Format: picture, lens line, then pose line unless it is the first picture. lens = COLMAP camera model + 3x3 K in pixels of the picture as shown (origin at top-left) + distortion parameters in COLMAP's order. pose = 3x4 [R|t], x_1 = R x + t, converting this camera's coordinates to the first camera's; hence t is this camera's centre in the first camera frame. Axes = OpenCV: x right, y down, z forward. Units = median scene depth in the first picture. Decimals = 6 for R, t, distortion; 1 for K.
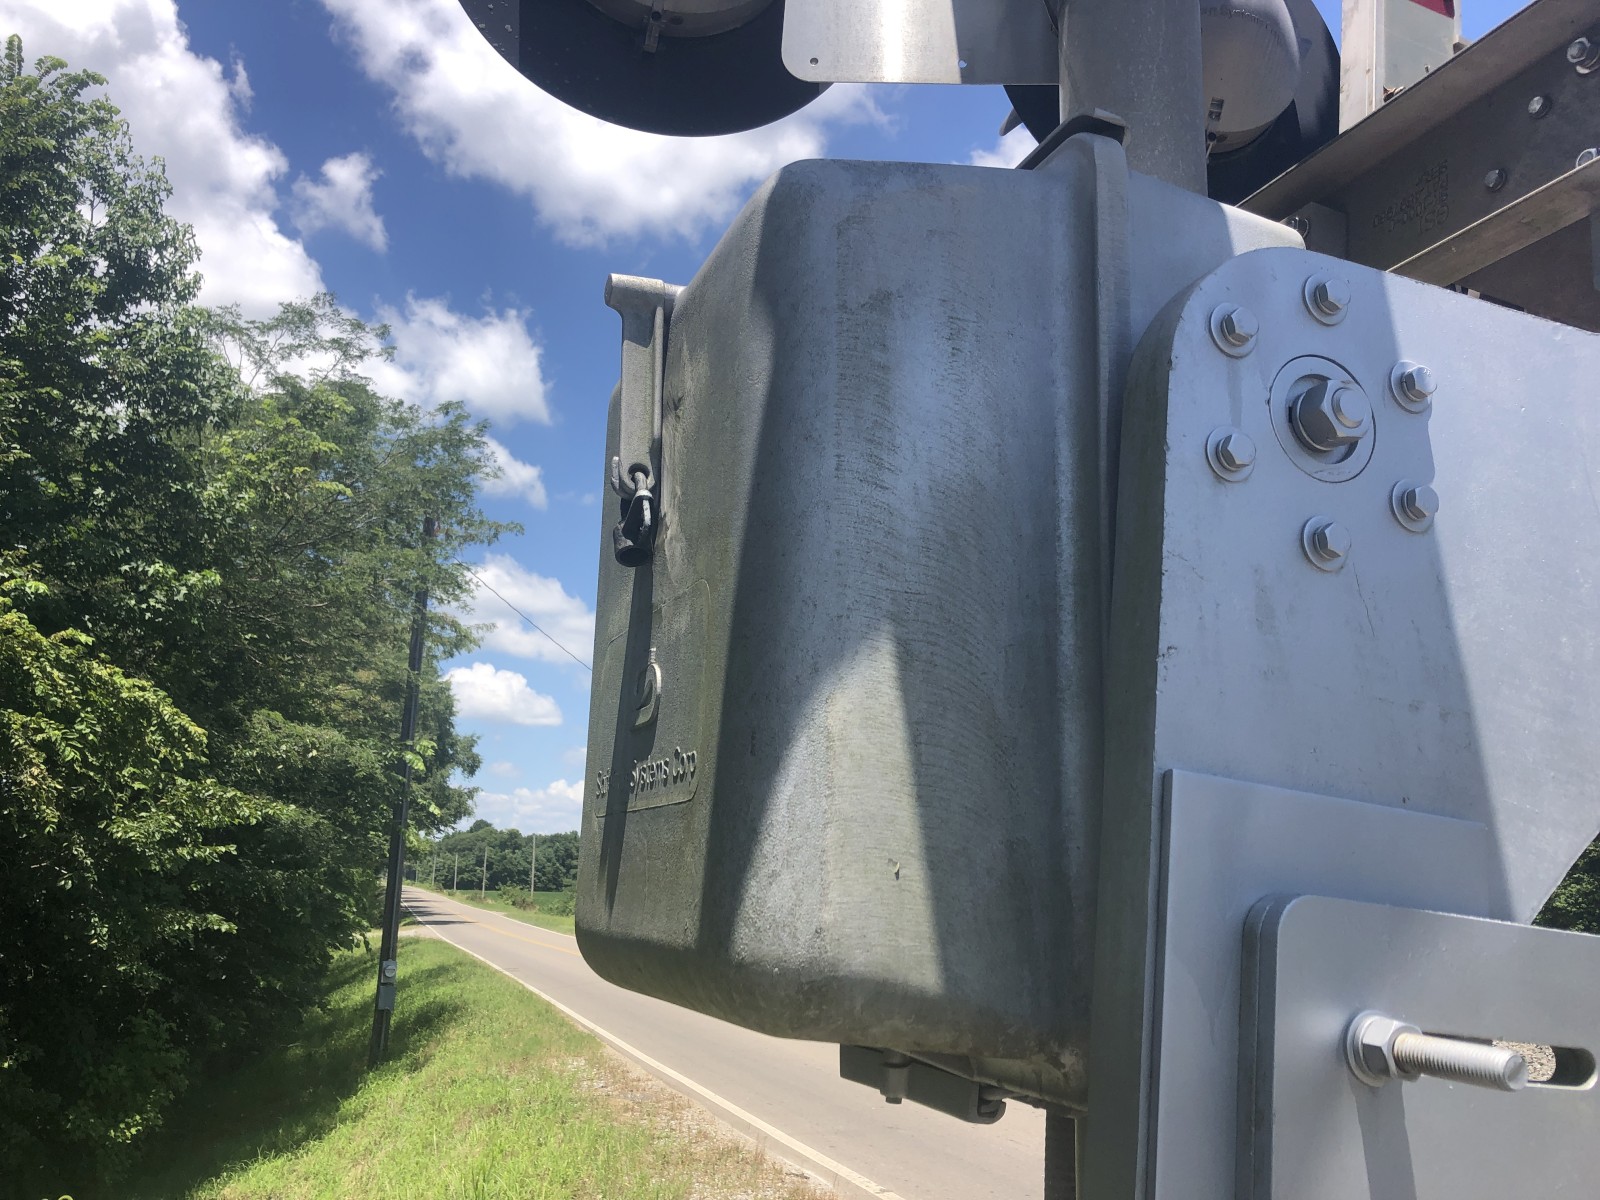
lens RADIAL K [[1326.4, 0, 799.4], [0, 1326.4, 583.2], [0, 0, 1]] dist [0.059809, -0.060105]
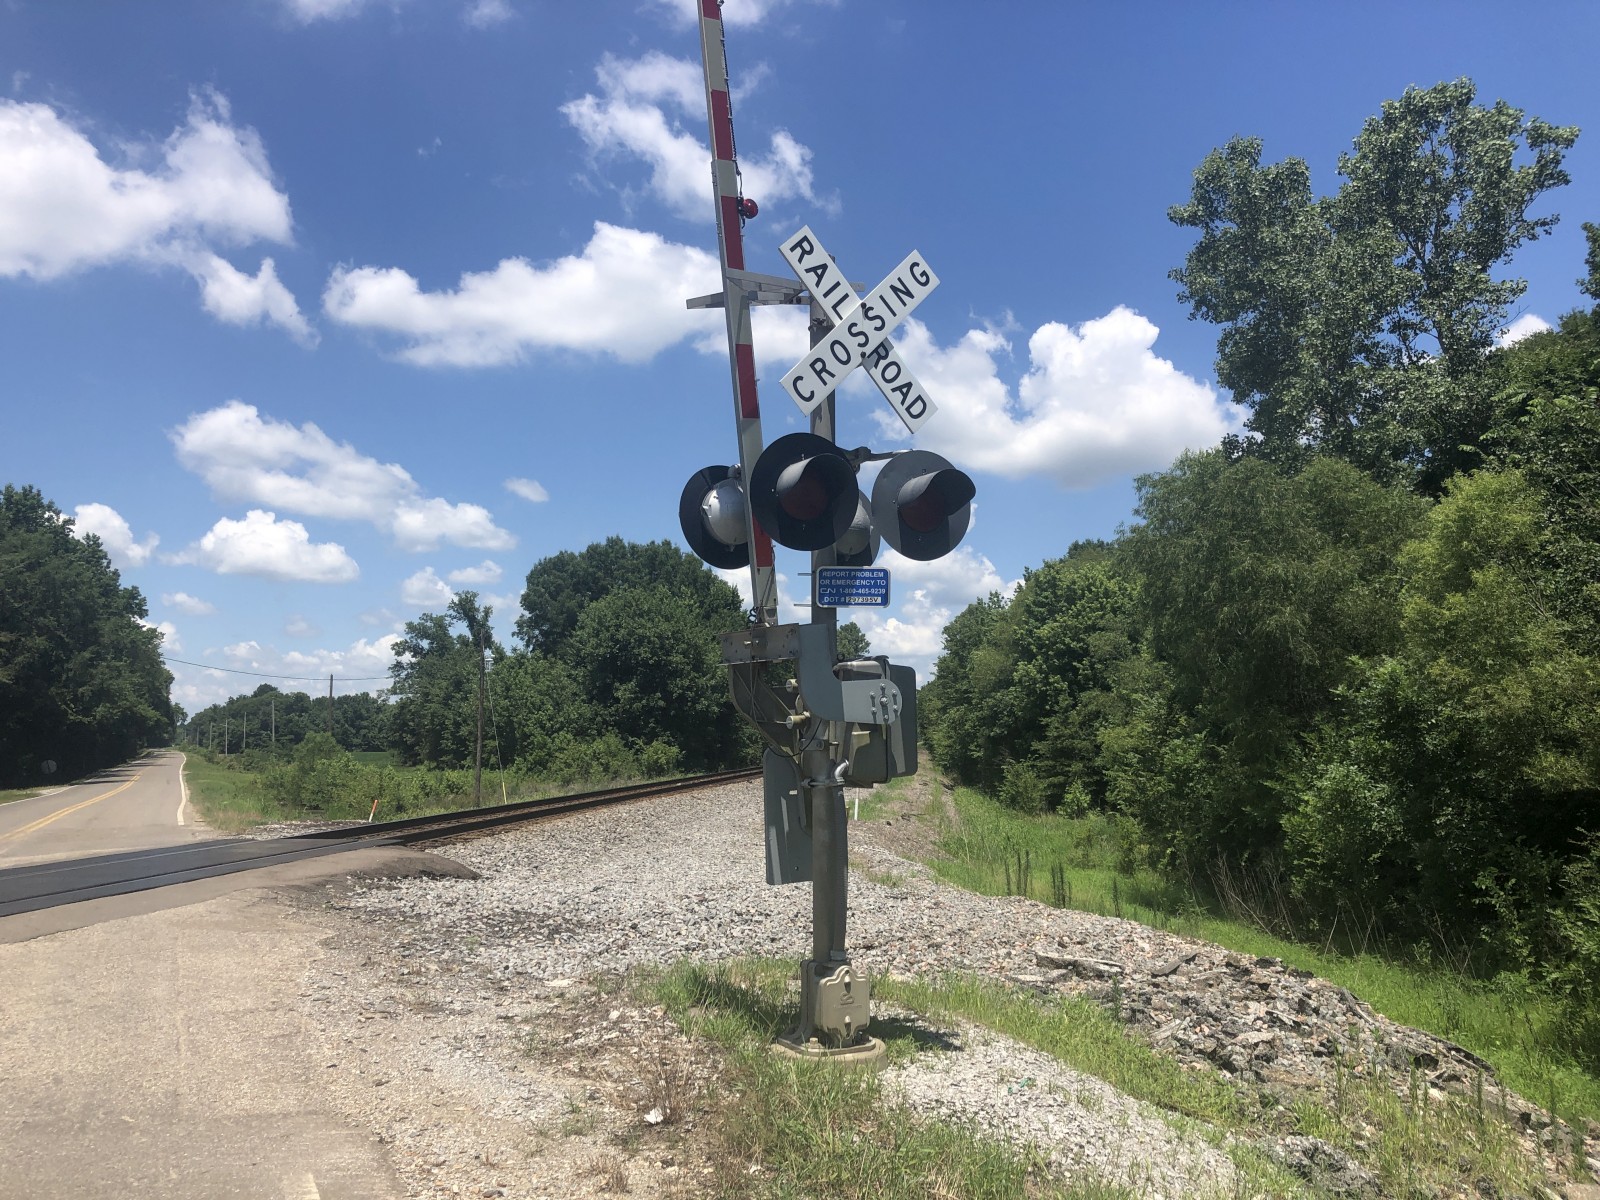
lens RADIAL K [[1326.4, 0, 802.6], [0, 1326.4, 590.2], [0, 0, 1]] dist [0.059809, -0.060105]
pose [[0.990199, -0.023529, 0.137667, 0.972999], [0.007320, 0.993095, 0.117085, -0.213974], [-0.139471, -0.114930, 0.983534, -1.047934]]
